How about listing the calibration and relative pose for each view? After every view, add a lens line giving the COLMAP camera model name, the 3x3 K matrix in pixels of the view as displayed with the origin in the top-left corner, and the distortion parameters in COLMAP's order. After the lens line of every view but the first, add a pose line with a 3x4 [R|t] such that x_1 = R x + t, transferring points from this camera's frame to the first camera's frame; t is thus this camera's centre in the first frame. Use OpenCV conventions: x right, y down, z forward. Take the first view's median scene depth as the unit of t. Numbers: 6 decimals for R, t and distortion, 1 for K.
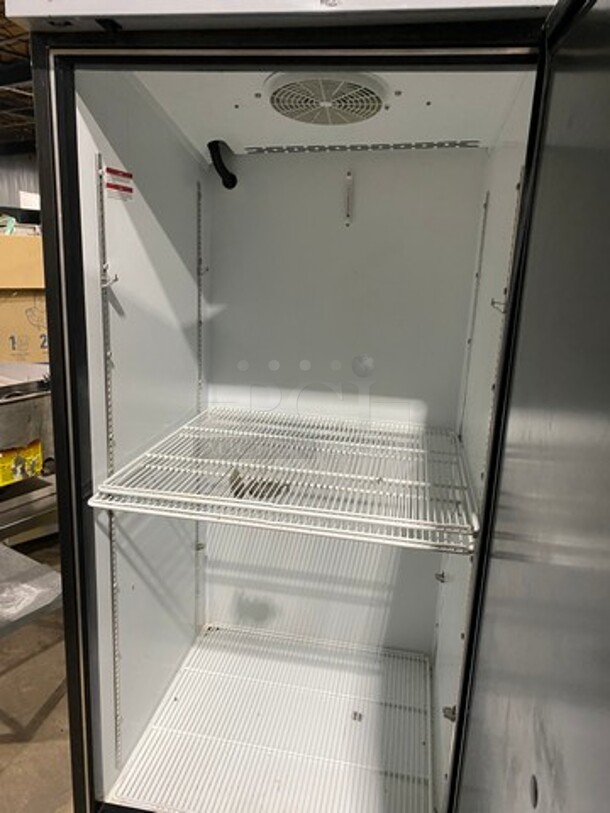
lens RADIAL K [[613.4, 0, 304.1], [0, 613.4, 403.9], [0, 0, 1]] dist [0.009336, -0.000095]
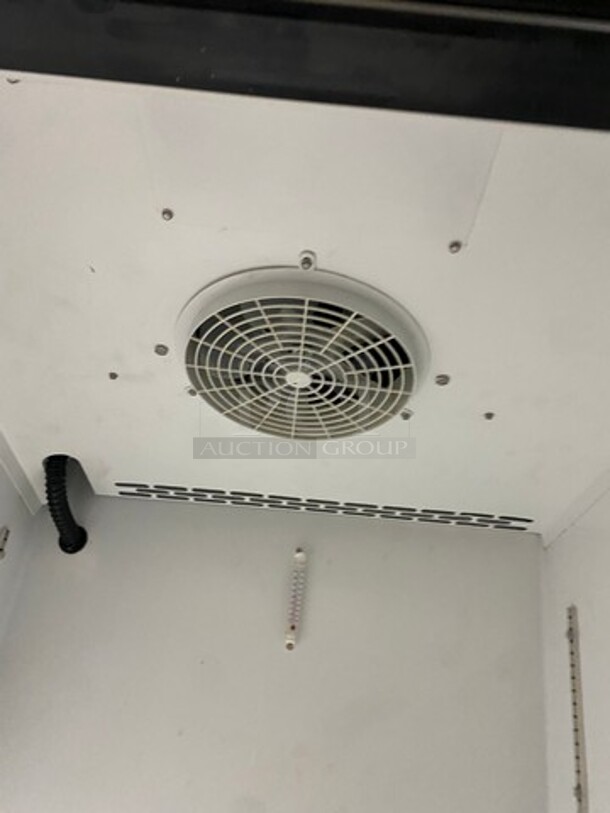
lens RADIAL K [[613.4, 0, 301.2], [0, 613.4, 402.5], [0, 0, 1]] dist [0.009336, -0.000095]
pose [[0.977683, 0.159713, 0.136481, -0.021108], [-0.036365, 0.768503, -0.638812, -0.130925], [-0.206912, 0.619592, 0.757161, 0.520434]]
